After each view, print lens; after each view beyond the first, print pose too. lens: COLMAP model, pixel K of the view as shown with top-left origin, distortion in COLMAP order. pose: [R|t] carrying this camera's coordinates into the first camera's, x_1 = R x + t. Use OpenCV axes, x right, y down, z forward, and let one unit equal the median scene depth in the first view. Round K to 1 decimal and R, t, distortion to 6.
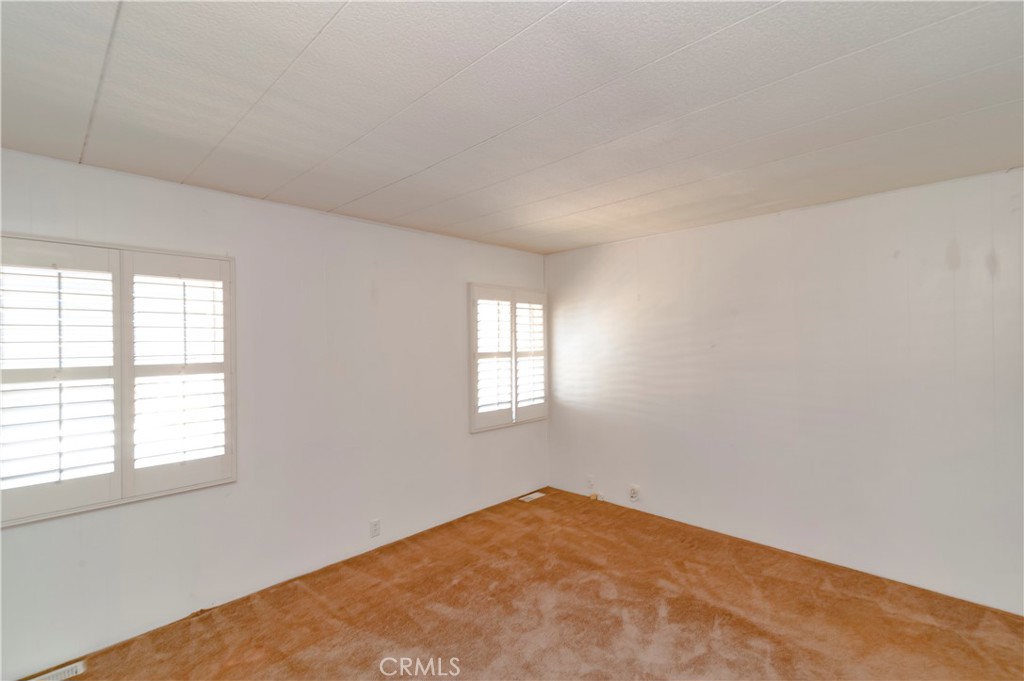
lens RADIAL K [[463.6, 0, 513.6], [0, 463.6, 341.6], [0, 0, 1]] dist [0.011430, -0.002417]
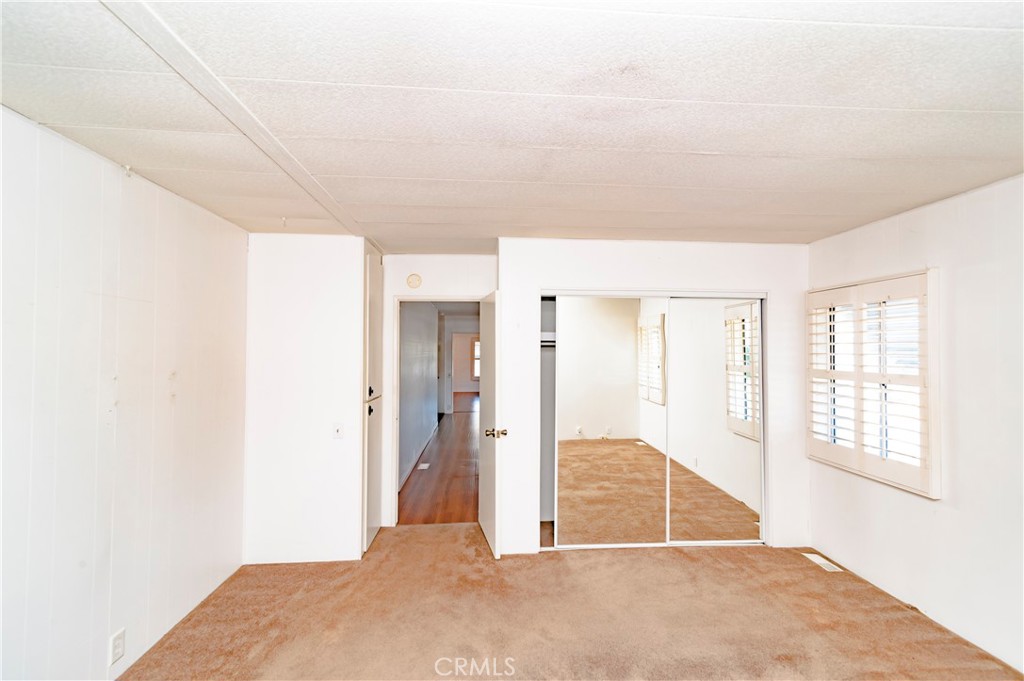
lens RADIAL K [[463.6, 0, 511.9], [0, 463.6, 341.6], [0, 0, 1]] dist [0.011430, -0.002417]
pose [[-0.669283, -0.000799, -0.743007, 0.763179], [0.010729, 0.999885, -0.010740, -0.030774], [0.742930, -0.015160, -0.669197, 1.071458]]
